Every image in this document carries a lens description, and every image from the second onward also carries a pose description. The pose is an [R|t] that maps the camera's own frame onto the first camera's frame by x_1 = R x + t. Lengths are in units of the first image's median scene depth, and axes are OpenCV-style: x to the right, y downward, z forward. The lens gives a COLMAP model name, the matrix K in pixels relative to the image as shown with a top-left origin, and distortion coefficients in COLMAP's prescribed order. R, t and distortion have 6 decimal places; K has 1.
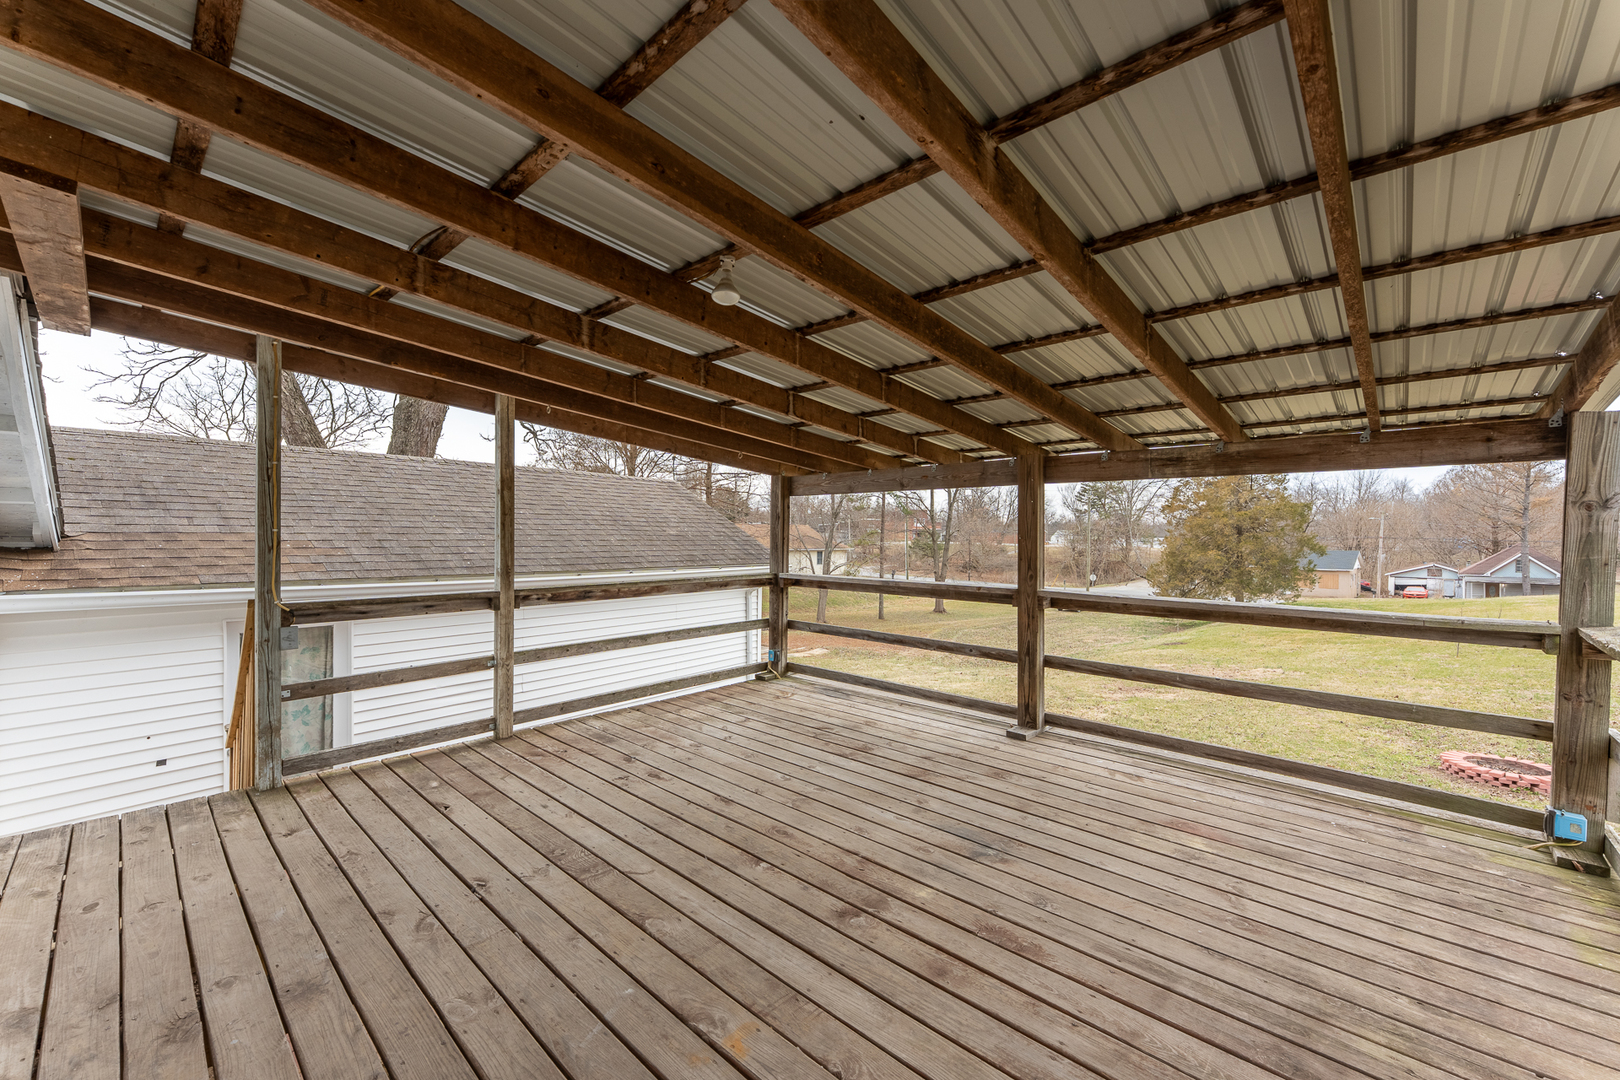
lens RADIAL K [[642.6, 0, 813.9], [0, 642.6, 540.6], [0, 0, 1]] dist [-0.003581, 0.000119]
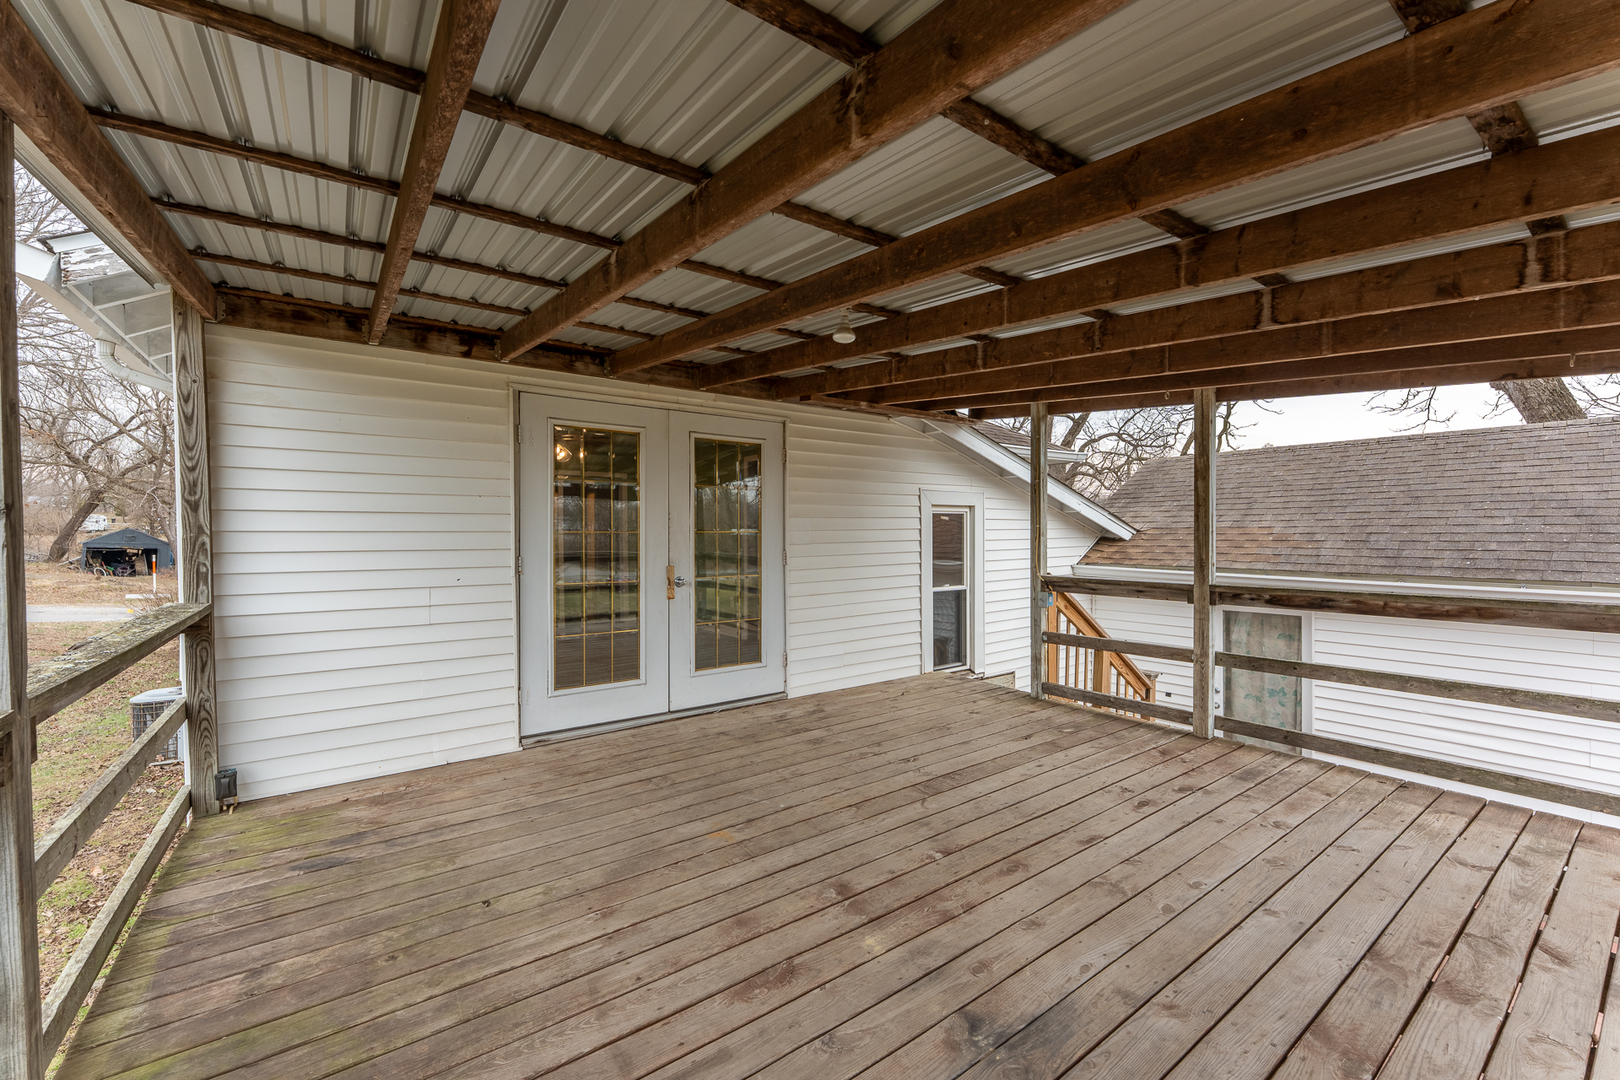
lens RADIAL K [[642.6, 0, 813.9], [0, 642.6, 540.6], [0, 0, 1]] dist [-0.003581, 0.000119]
pose [[-0.189039, 0.010454, -0.981914, 0.661065], [-0.002080, 0.999937, 0.011046, 0.002064], [0.981967, 0.004131, -0.189005, 0.701388]]
